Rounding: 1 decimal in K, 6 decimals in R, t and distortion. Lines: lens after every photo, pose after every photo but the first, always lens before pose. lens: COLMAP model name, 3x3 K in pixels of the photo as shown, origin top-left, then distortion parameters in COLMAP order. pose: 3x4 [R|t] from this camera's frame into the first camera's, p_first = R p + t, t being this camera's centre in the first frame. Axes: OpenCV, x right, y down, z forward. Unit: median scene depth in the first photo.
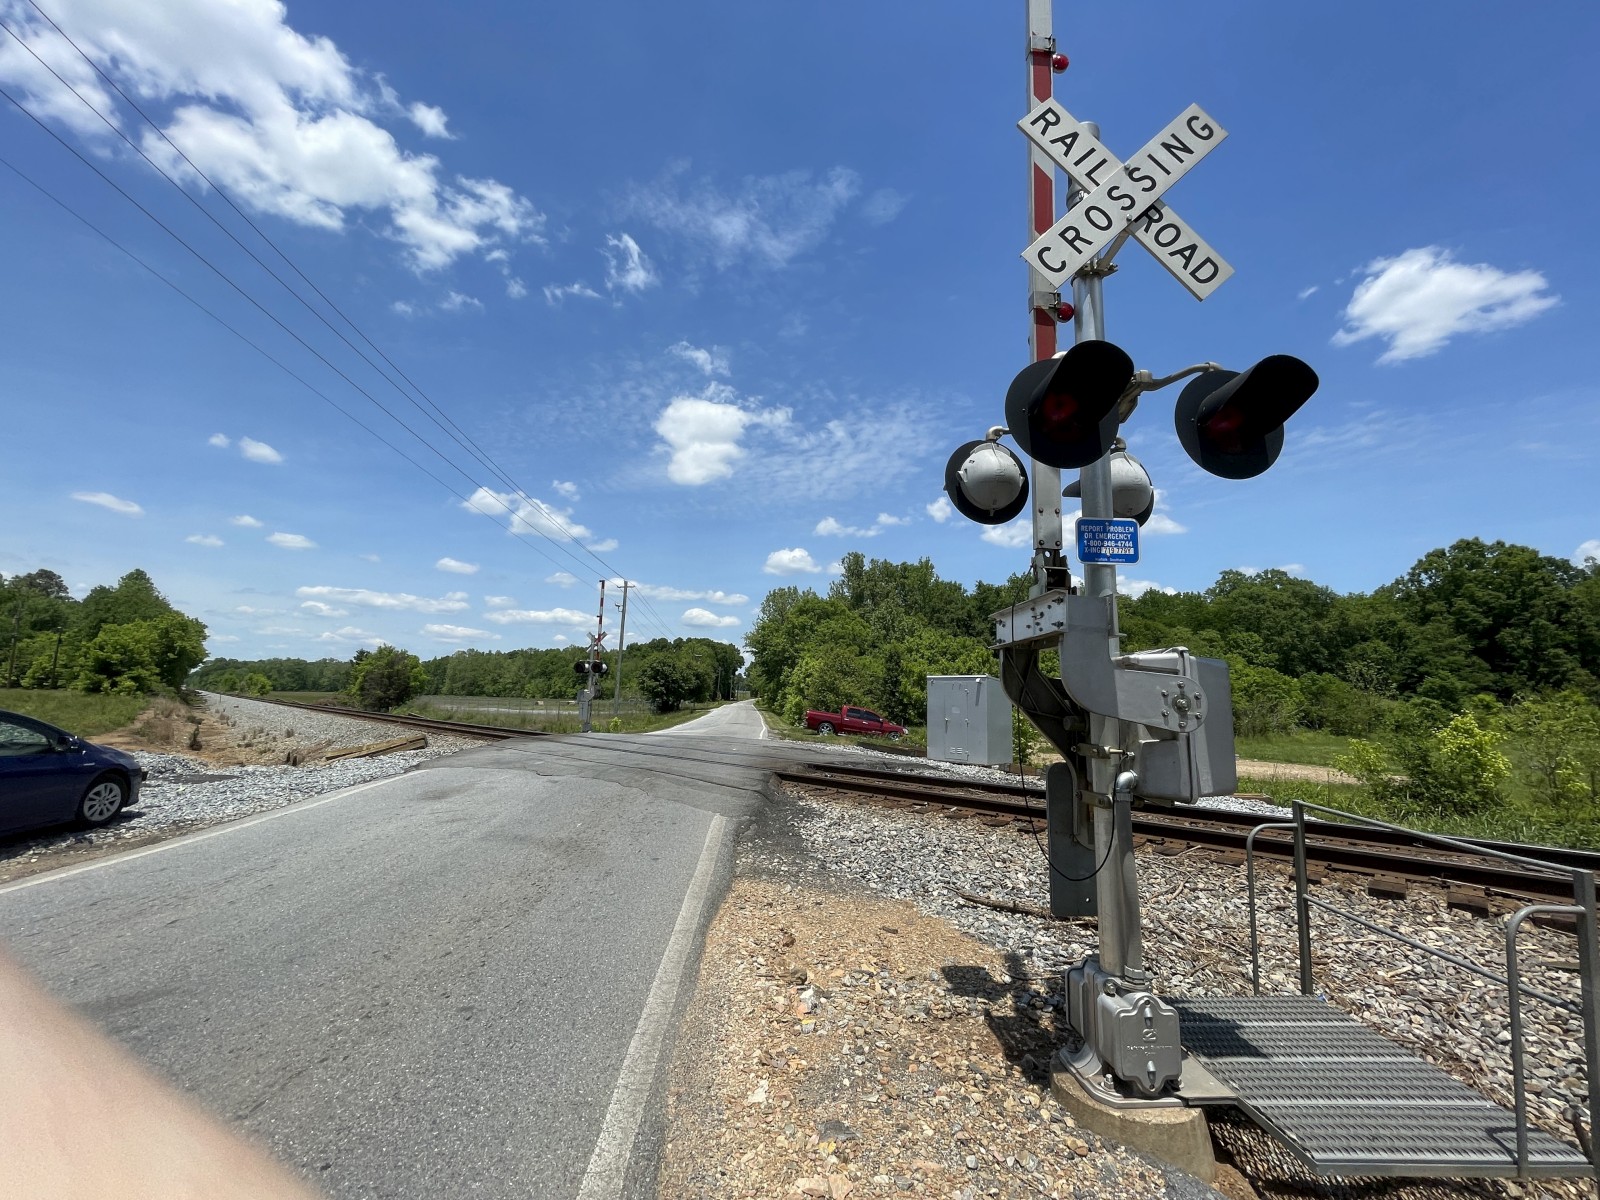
lens RADIAL K [[644.0, 0, 805.2], [0, 644.0, 601.1], [0, 0, 1]] dist [-0.001322, -0.000057]
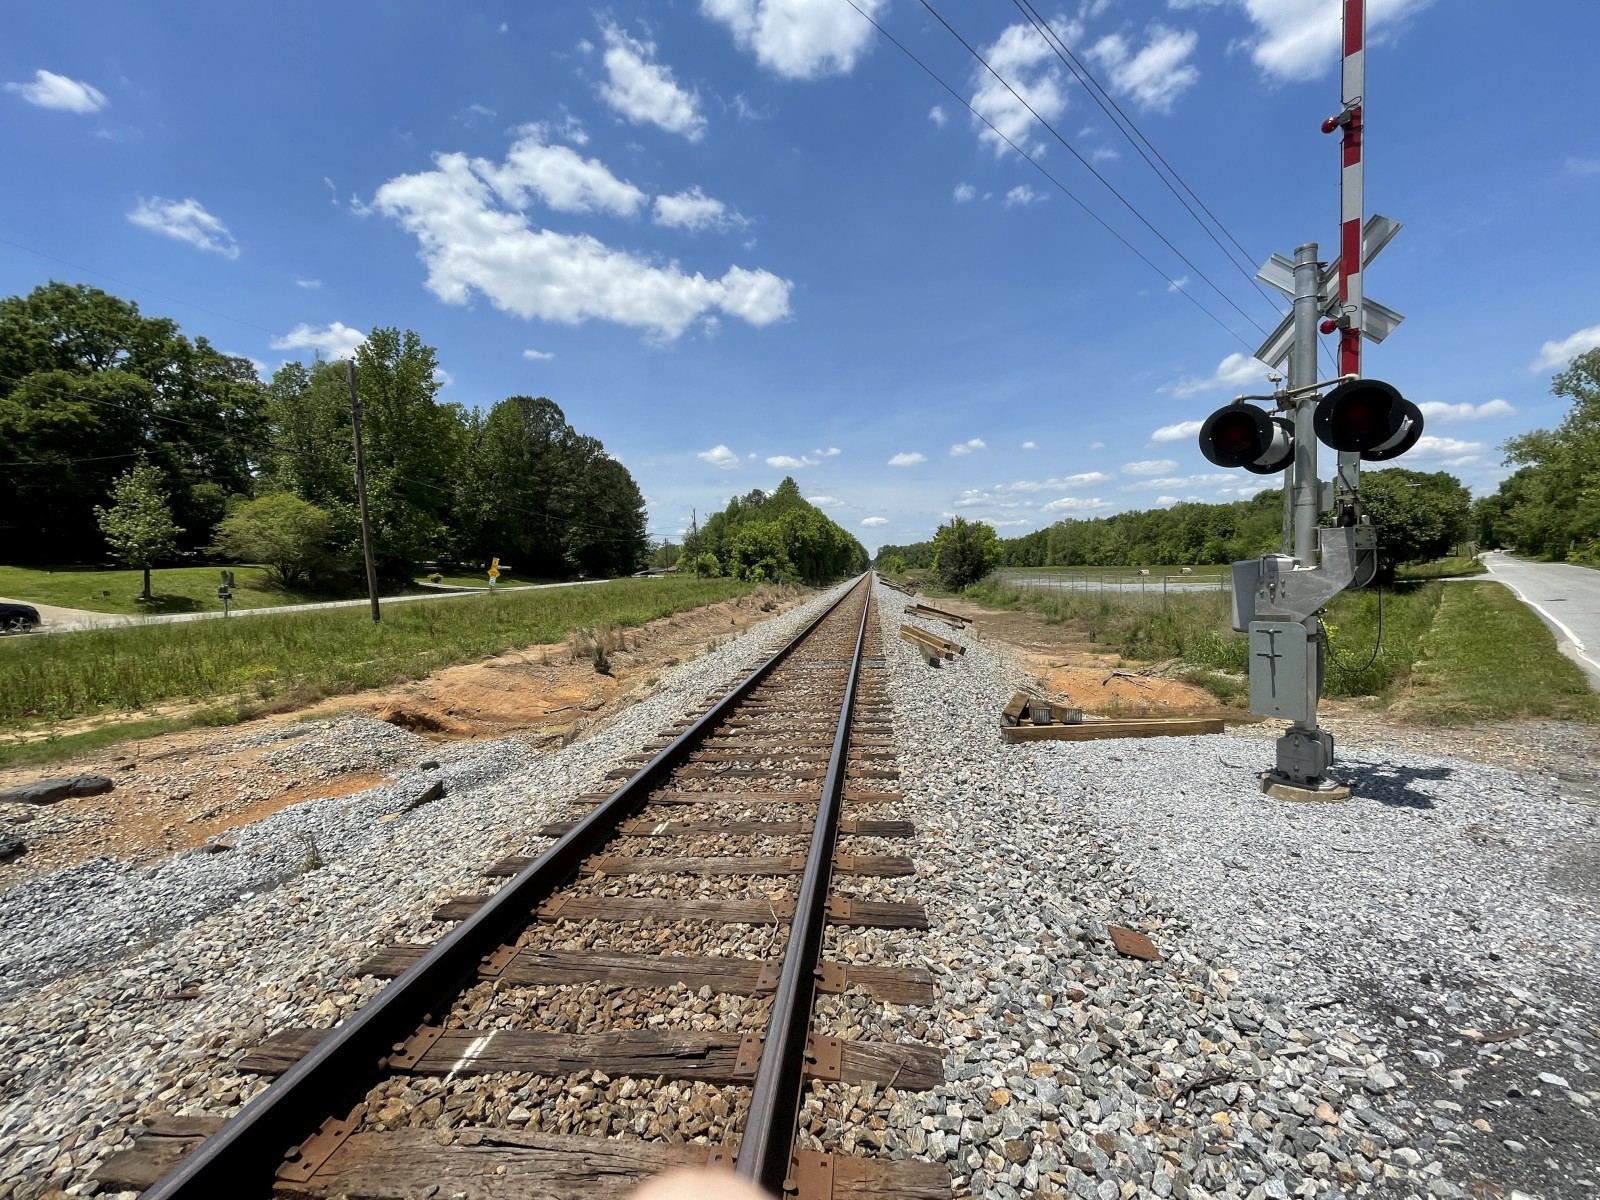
lens RADIAL K [[644.0, 0, 811.7], [0, 644.0, 591.2], [0, 0, 1]] dist [-0.001322, -0.000057]
pose [[0.643173, -0.011134, -0.765640, -0.046451], [0.154456, 0.981227, 0.115482, 0.018436], [0.749981, -0.192533, 0.632819, 0.135221]]
